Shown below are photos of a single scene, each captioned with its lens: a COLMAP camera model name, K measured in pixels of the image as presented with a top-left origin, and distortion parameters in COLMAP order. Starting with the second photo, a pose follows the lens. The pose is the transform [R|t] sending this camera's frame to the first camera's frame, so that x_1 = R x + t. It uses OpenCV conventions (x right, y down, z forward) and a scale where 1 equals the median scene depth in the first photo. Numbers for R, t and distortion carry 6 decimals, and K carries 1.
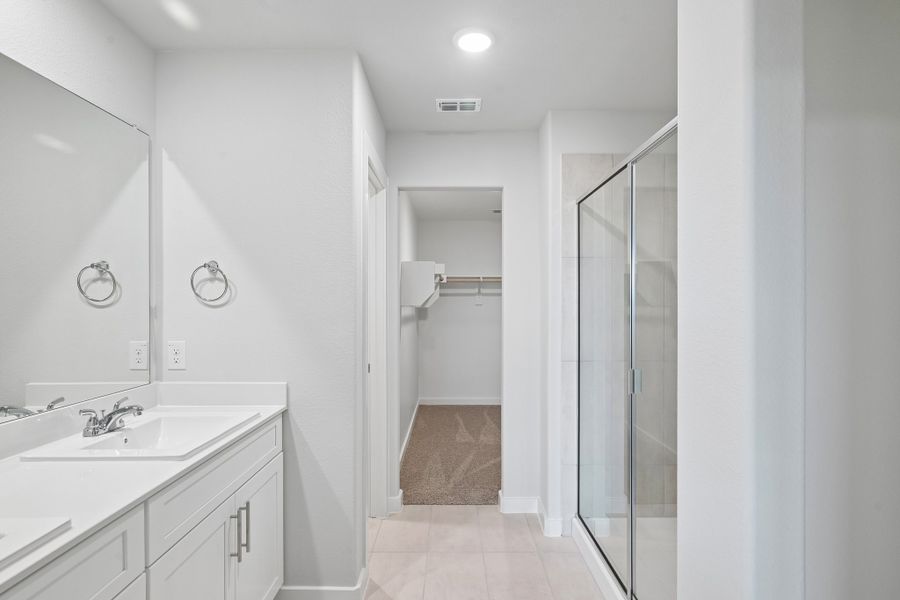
lens RADIAL K [[463.3, 0, 449.9], [0, 463.3, 291.5], [0, 0, 1]] dist [-0.001916, 0.002320]
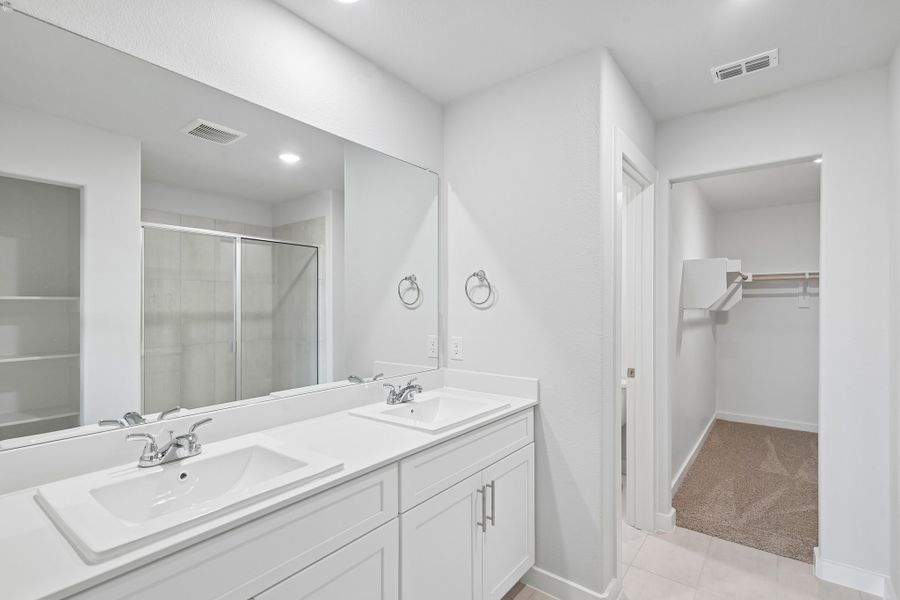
lens RADIAL K [[429.8, 0, 451.9], [0, 429.8, 300.7], [0, 0, 1]] dist [0.015805, 0.000321]
pose [[0.795756, -0.007539, -0.605570, 0.092684], [0.016366, 0.999825, 0.009058, 0.000530], [0.605396, -0.017119, 0.795740, 0.075728]]
